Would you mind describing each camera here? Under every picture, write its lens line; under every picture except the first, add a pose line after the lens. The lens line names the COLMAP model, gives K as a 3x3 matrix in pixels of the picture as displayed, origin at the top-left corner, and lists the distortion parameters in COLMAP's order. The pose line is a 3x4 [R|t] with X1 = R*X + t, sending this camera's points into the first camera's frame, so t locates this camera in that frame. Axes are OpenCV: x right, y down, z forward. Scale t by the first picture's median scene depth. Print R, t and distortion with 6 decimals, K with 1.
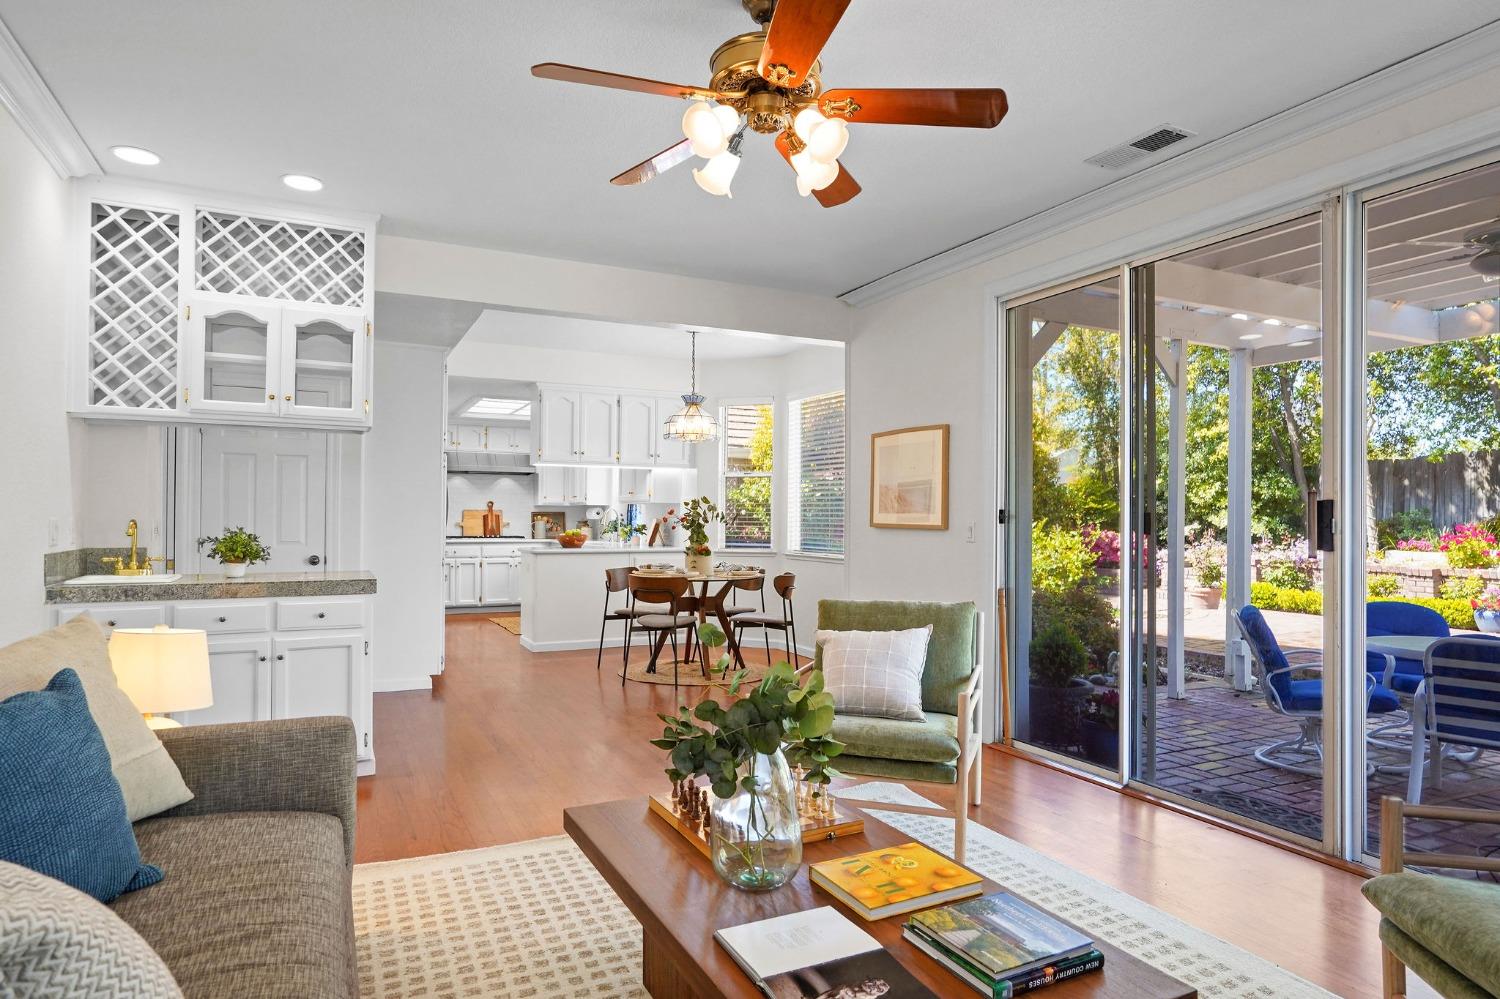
lens RADIAL K [[861.0, 0, 719.9], [0, 861.0, 506.3], [0, 0, 1]] dist [-0.028912, 0.010655]
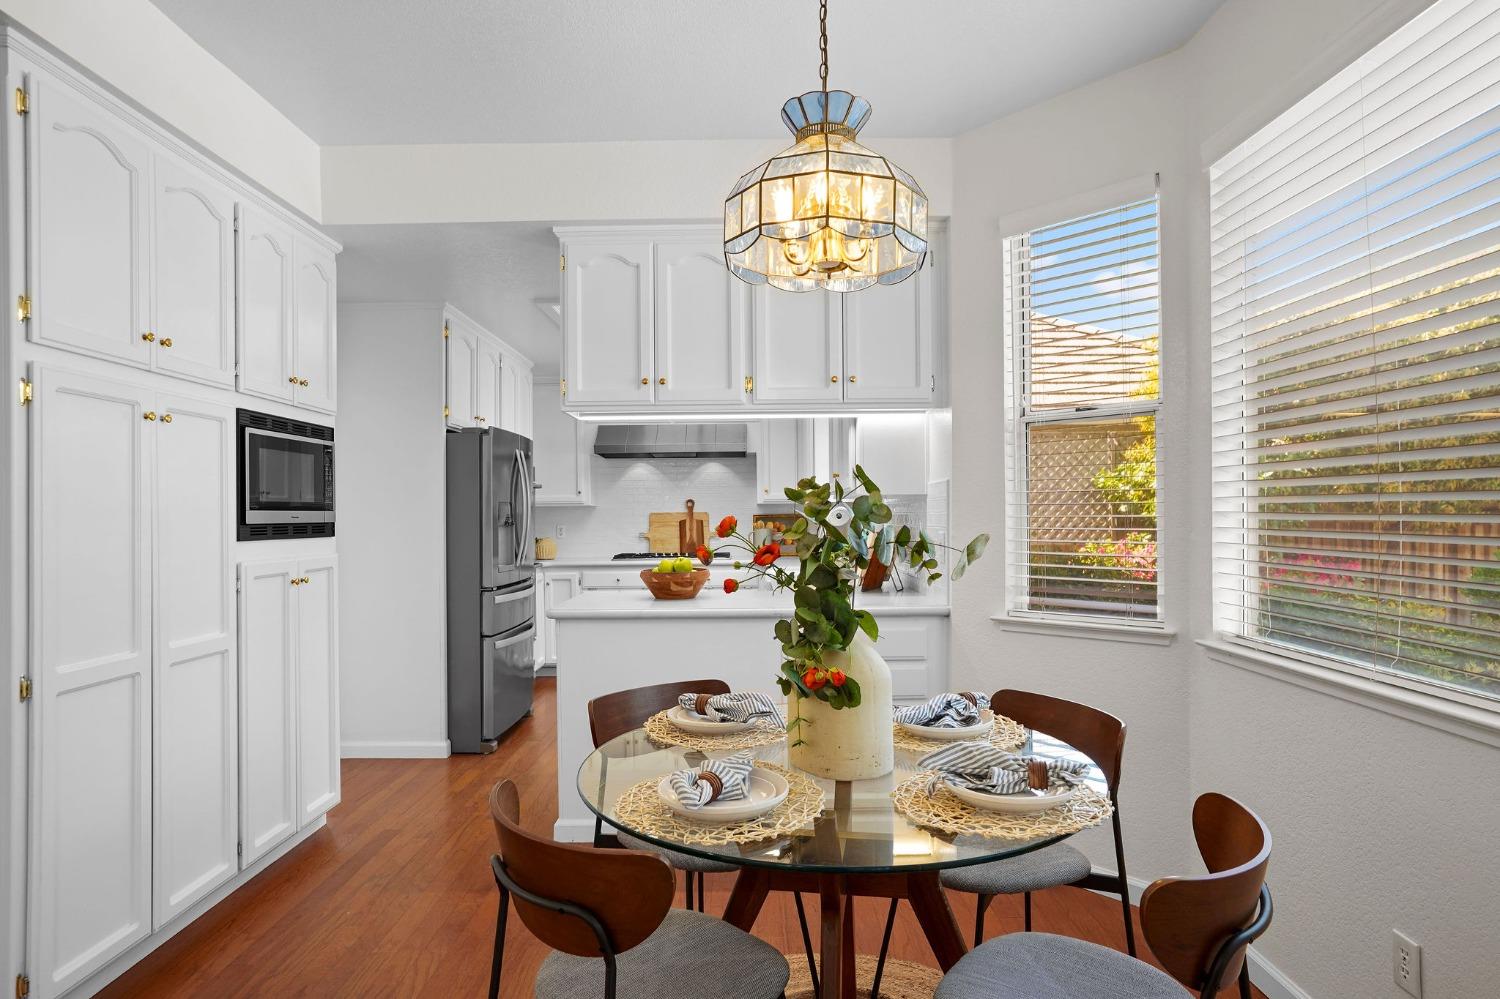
lens RADIAL K [[832.2, 0, 747.4], [0, 832.2, 506.5], [0, 0, 1]] dist [-0.004812, 0.005435]
pose [[0.911830, -0.017317, -0.410203, 0.042978], [0.019335, 0.999813, 0.000772, -0.000099], [0.410112, -0.008635, 0.911994, 0.591699]]
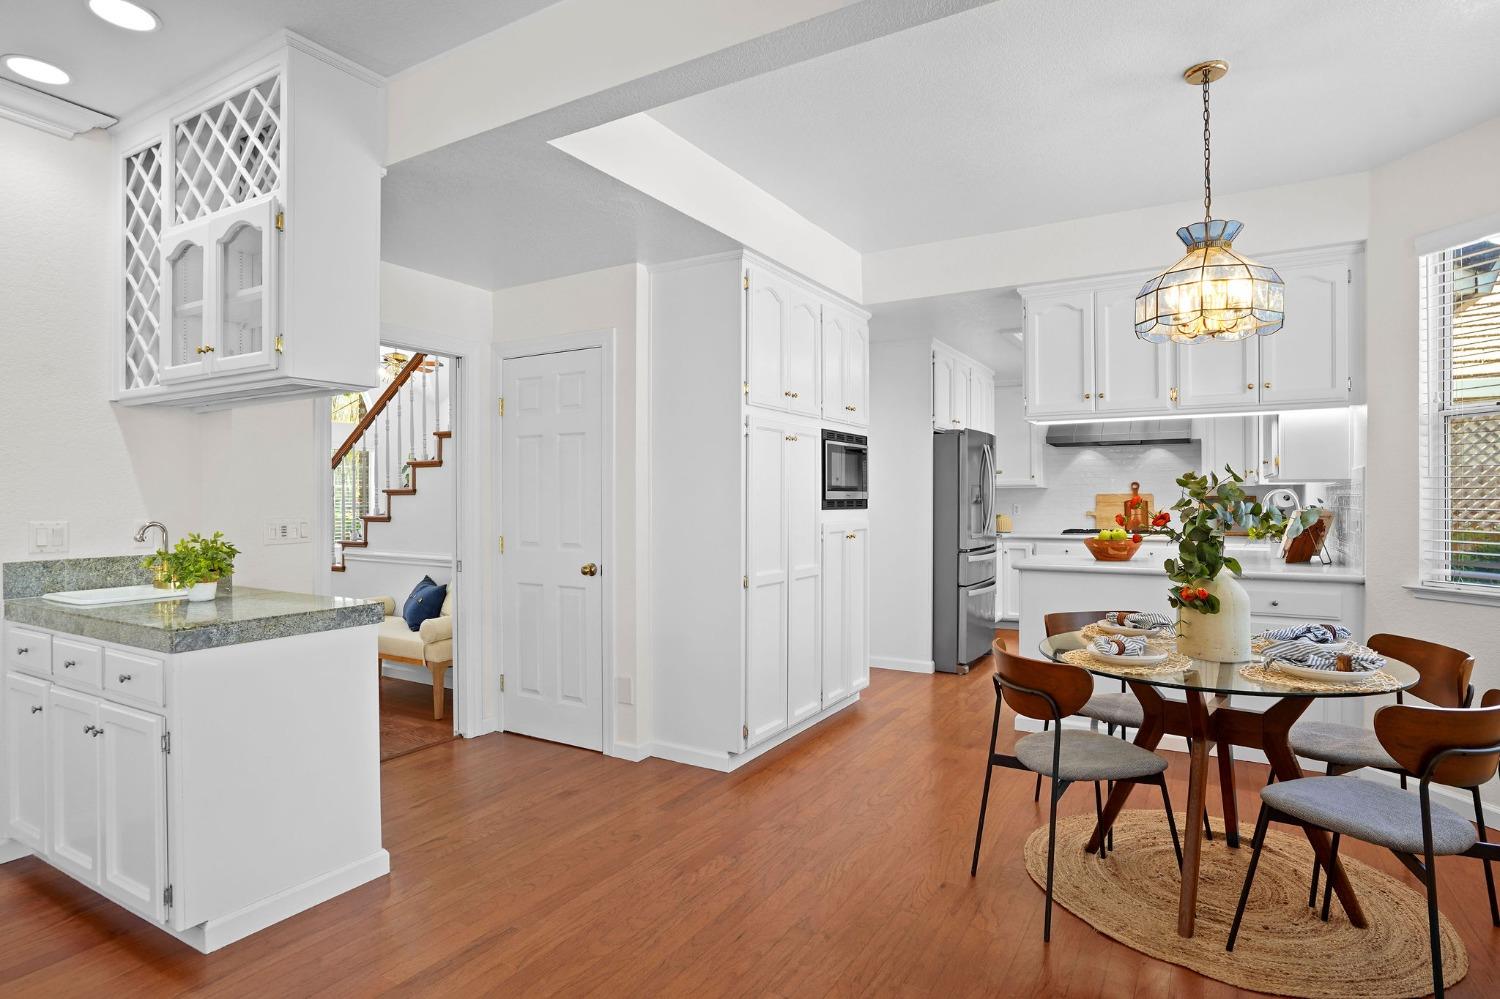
lens RADIAL K [[797.3, 0, 758.1], [0, 797.3, 496.5], [0, 0, 1]] dist [-0.025691, 0.005554]
pose [[0.582130, -0.007355, -0.813062, 0.122711], [0.016177, 0.999866, 0.002538, -0.000630], [0.812935, -0.014630, 0.582171, 0.471832]]
